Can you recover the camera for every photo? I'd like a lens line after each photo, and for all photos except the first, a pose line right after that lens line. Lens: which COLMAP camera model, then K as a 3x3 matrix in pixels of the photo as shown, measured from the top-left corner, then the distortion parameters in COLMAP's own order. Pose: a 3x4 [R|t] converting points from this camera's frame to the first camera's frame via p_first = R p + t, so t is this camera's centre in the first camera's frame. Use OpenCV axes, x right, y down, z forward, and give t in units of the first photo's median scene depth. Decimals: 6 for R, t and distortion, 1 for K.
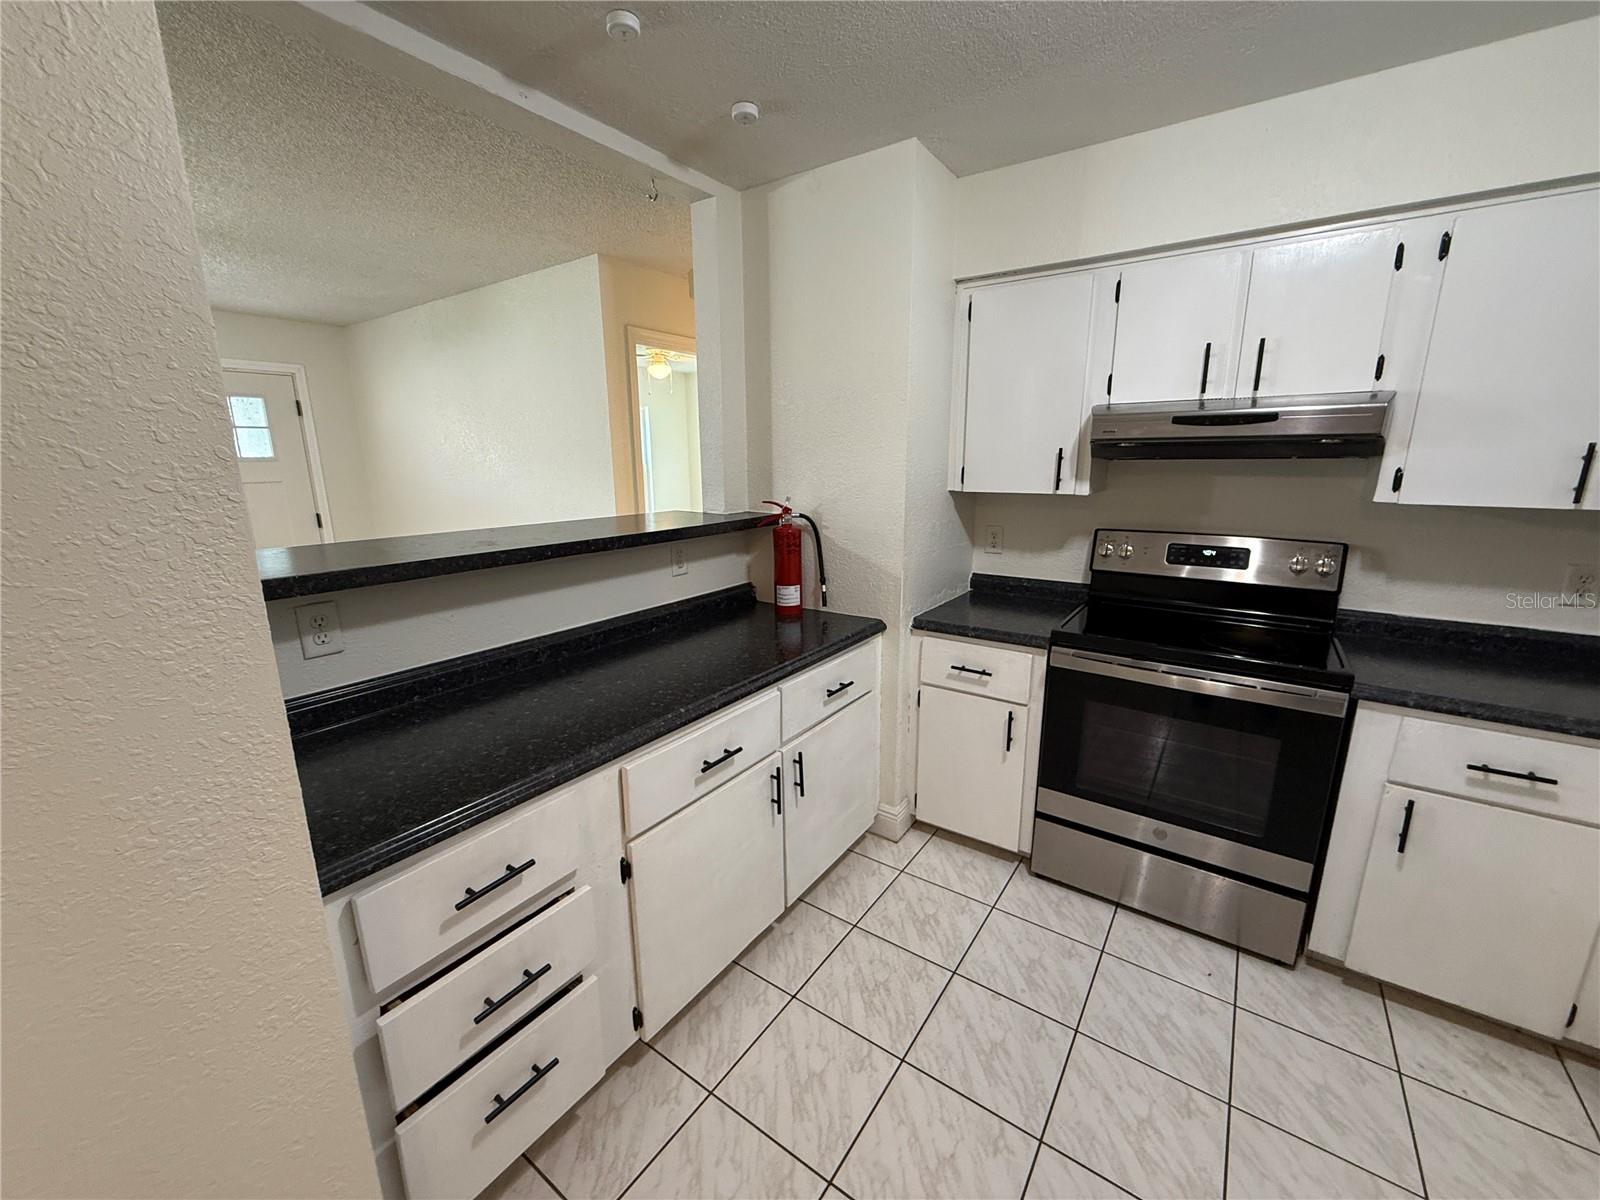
lens RADIAL K [[638.9, 0, 799.2], [0, 638.9, 599.1], [0, 0, 1]] dist [-0.000231, -0.000257]
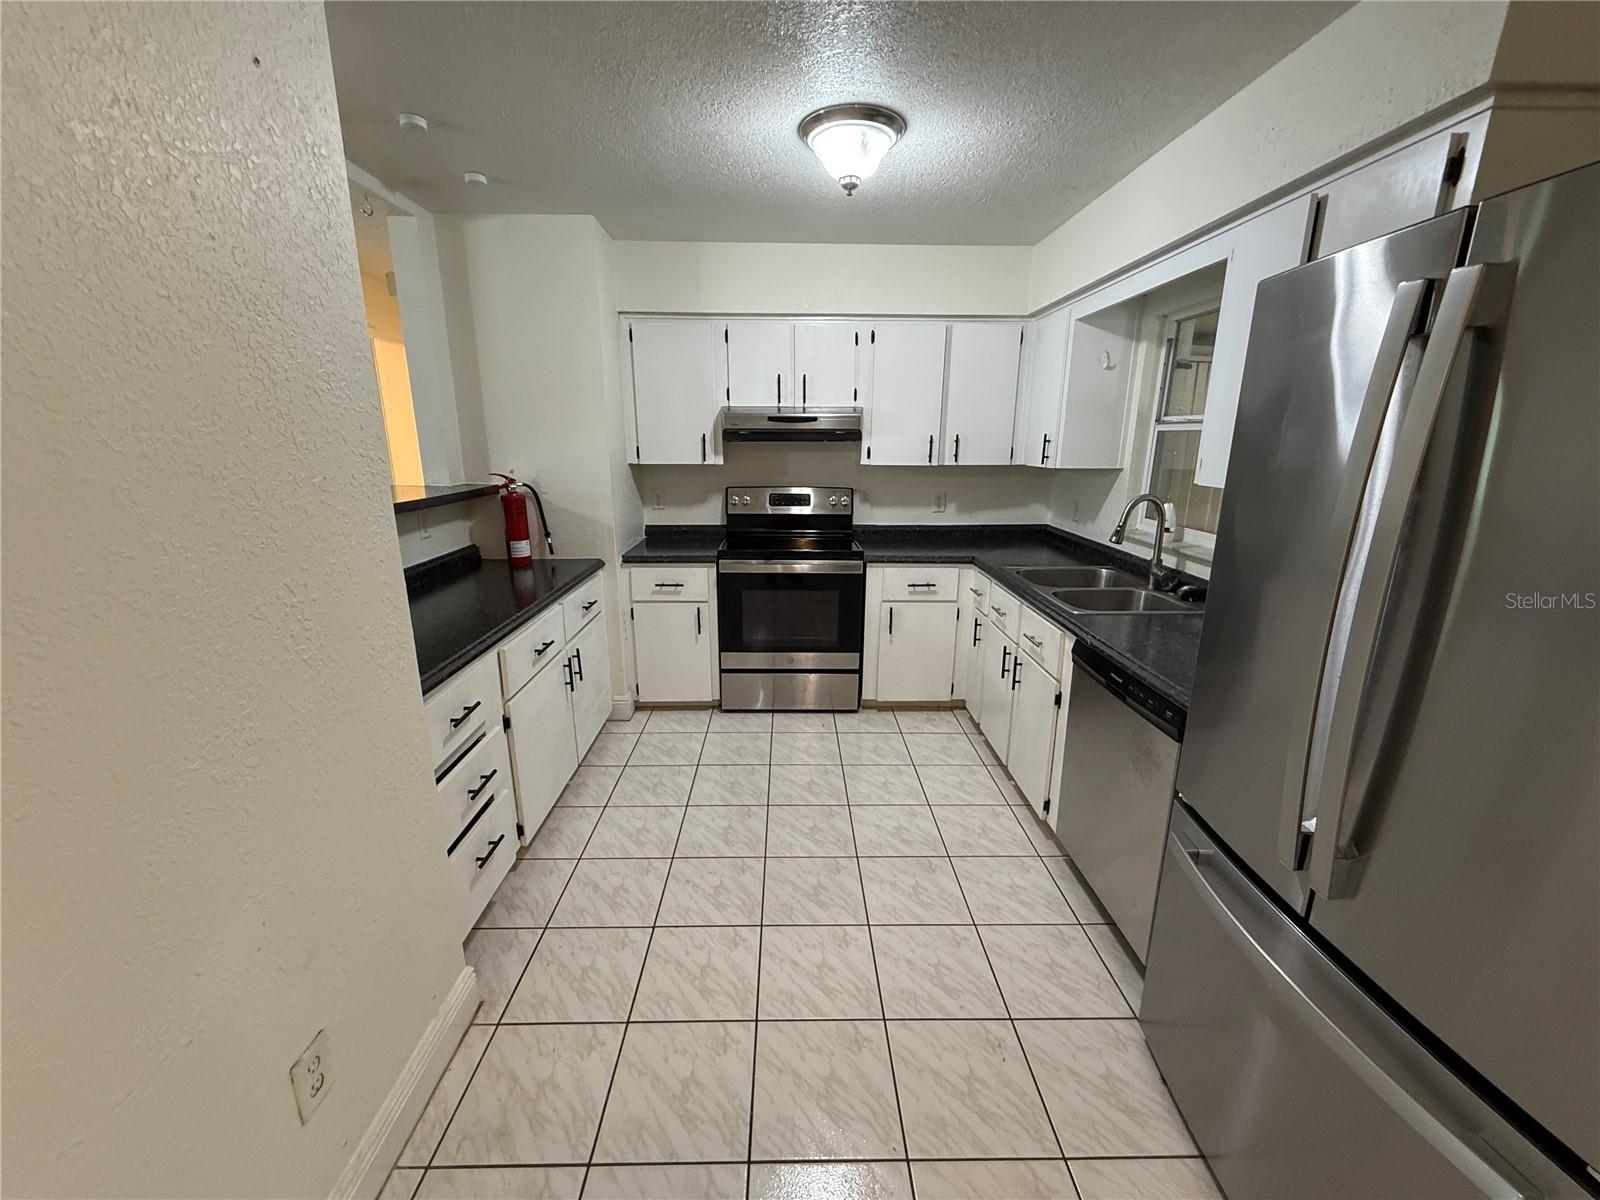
lens RADIAL K [[638.9, 0, 799.4], [0, 638.9, 601.4], [0, 0, 1]] dist [-0.000231, -0.000257]
pose [[0.803919, -0.138199, 0.578459, -0.387643], [0.121753, 0.990271, 0.067377, 0.096115], [-0.582143, 0.016263, 0.812924, -0.415648]]
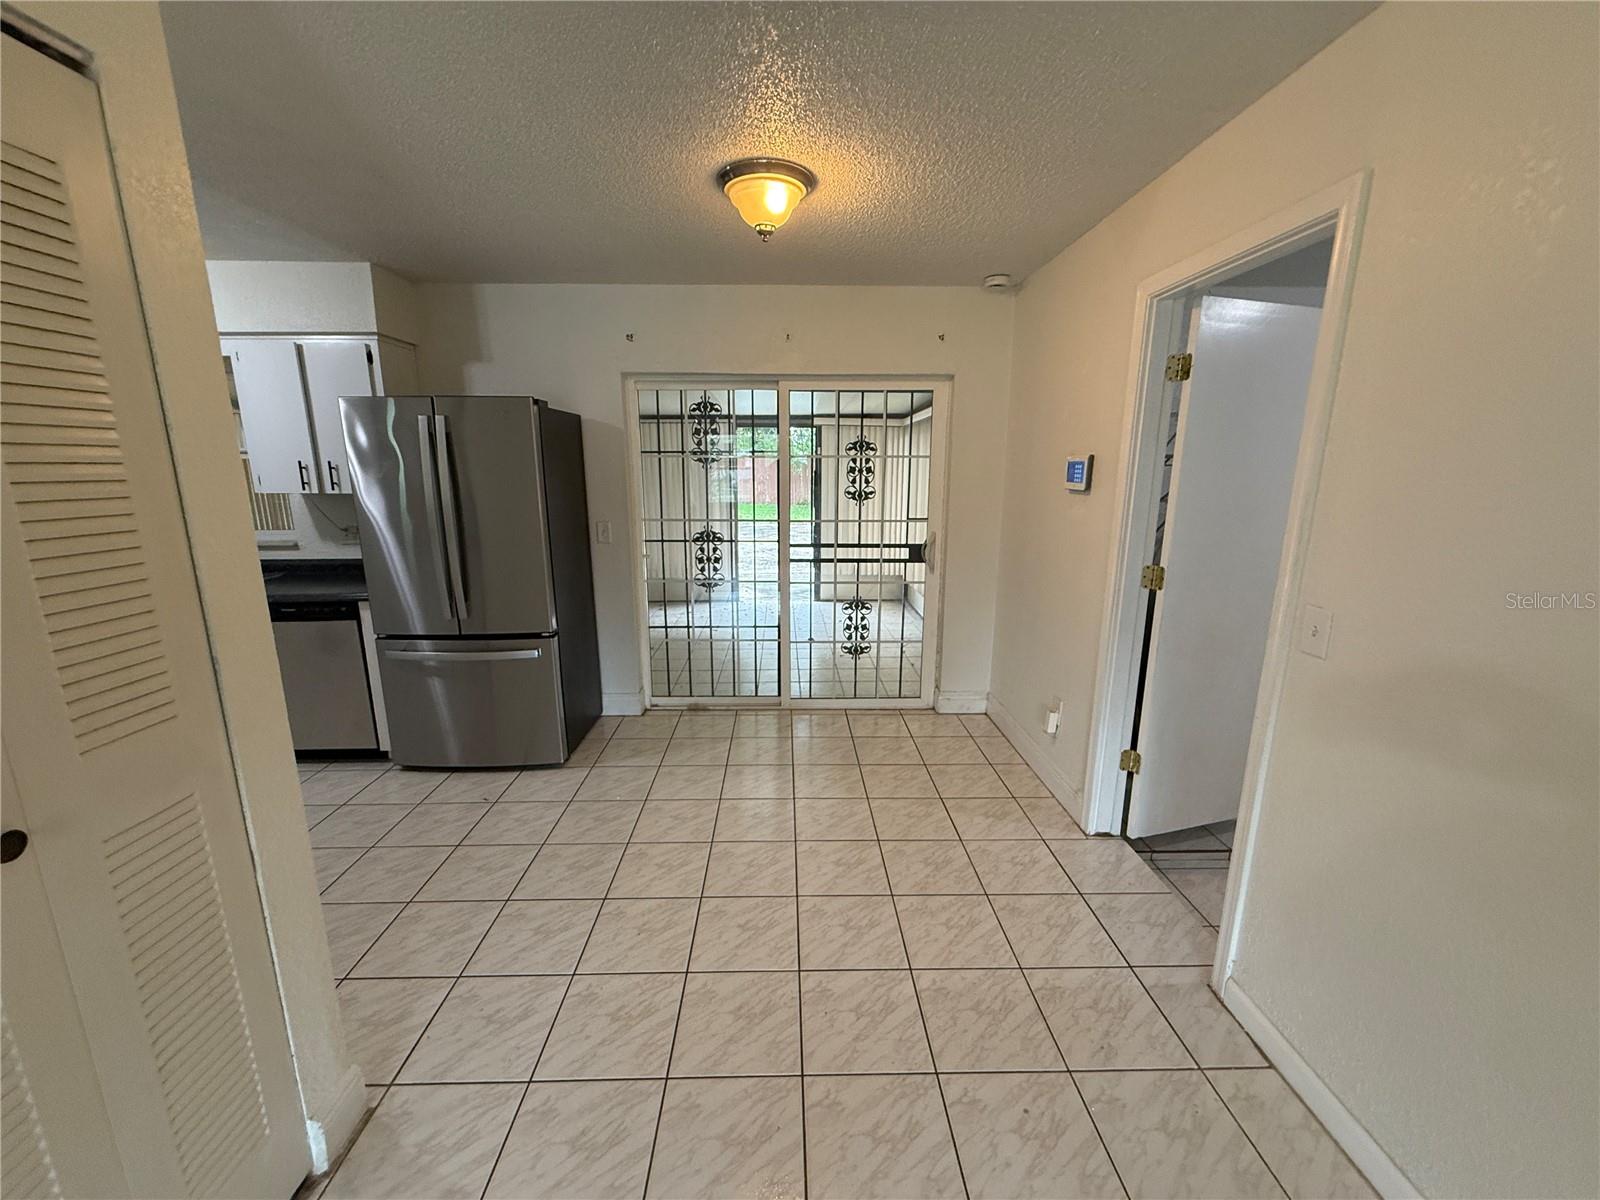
lens RADIAL K [[638.9, 0, 799.6], [0, 638.9, 599.6], [0, 0, 1]] dist [-0.000231, -0.000257]
pose [[-0.599707, -0.160959, 0.783864, -1.400378], [0.183901, 0.925622, 0.330764, 0.024114], [-0.778802, 0.342515, -0.525501, -0.086429]]
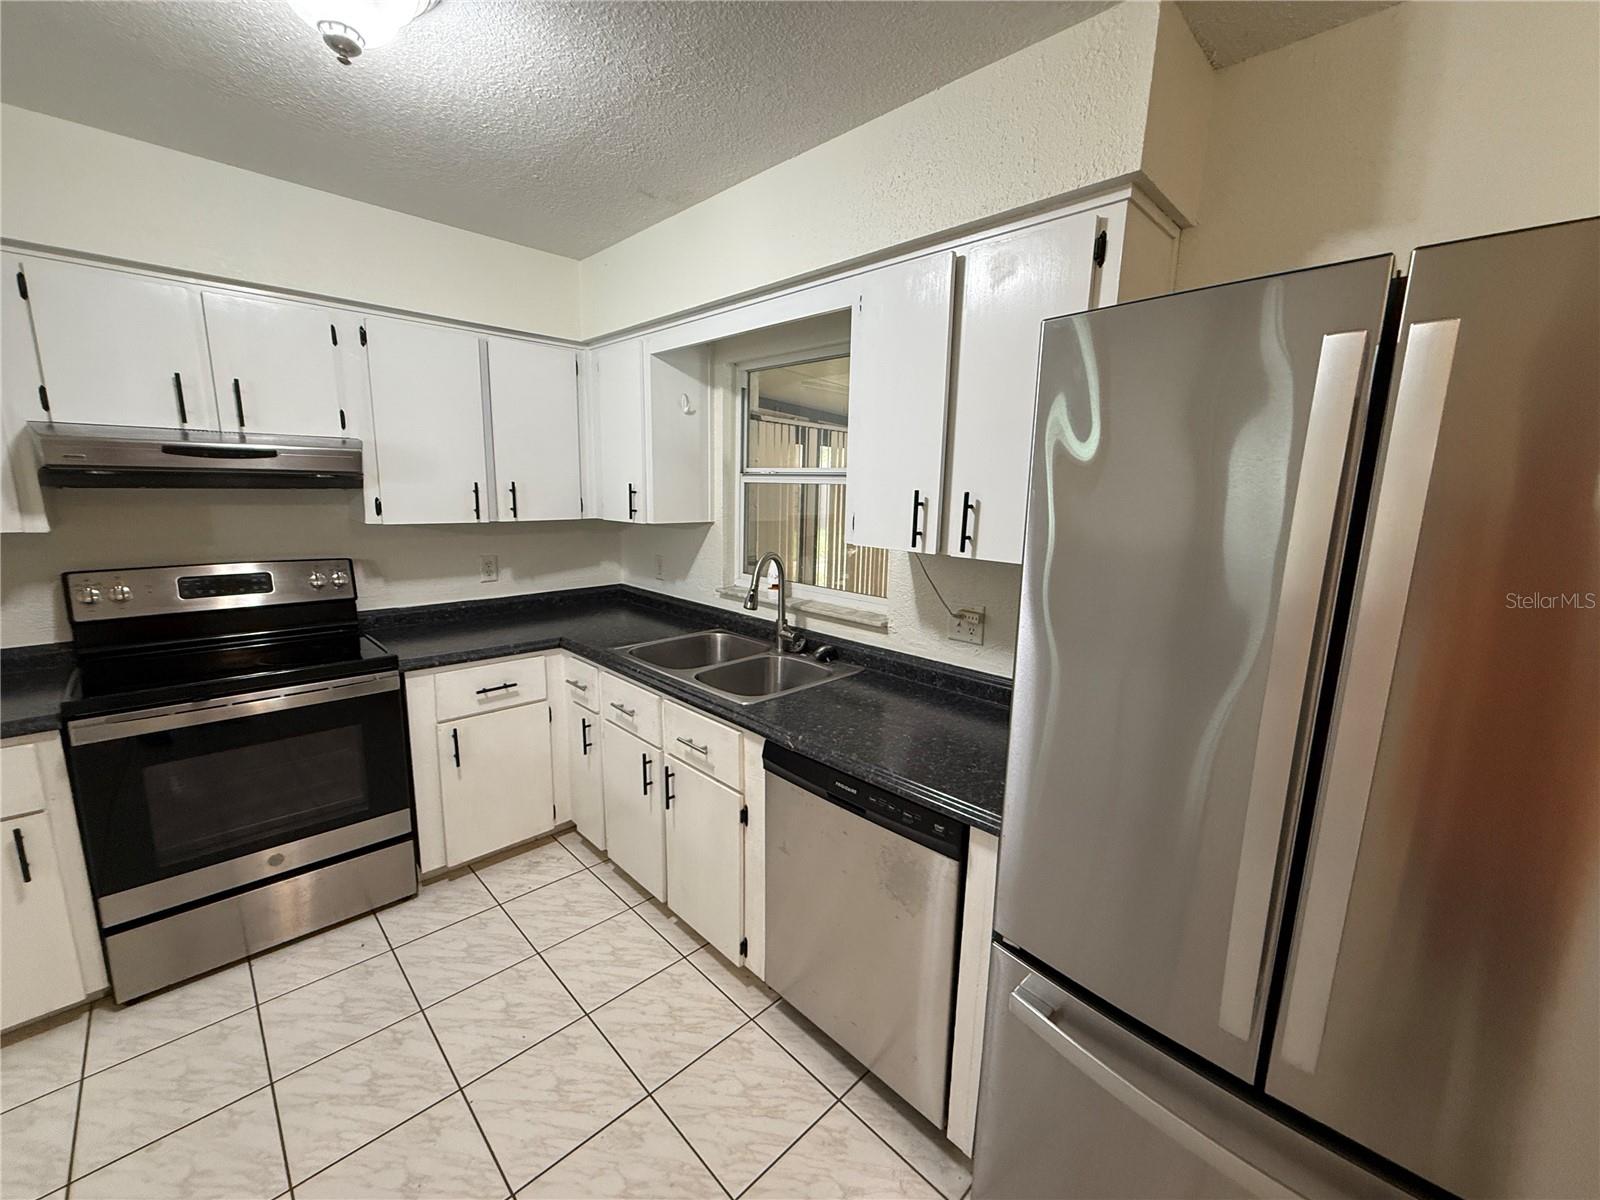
lens RADIAL K [[638.9, 0, 802.1], [0, 638.9, 599.9], [0, 0, 1]] dist [-0.000231, -0.000257]
pose [[0.170117, -0.163016, 0.971847, -0.202366], [0.196344, 0.972055, 0.128682, 0.002765], [-0.965665, 0.168926, 0.197370, -0.066418]]
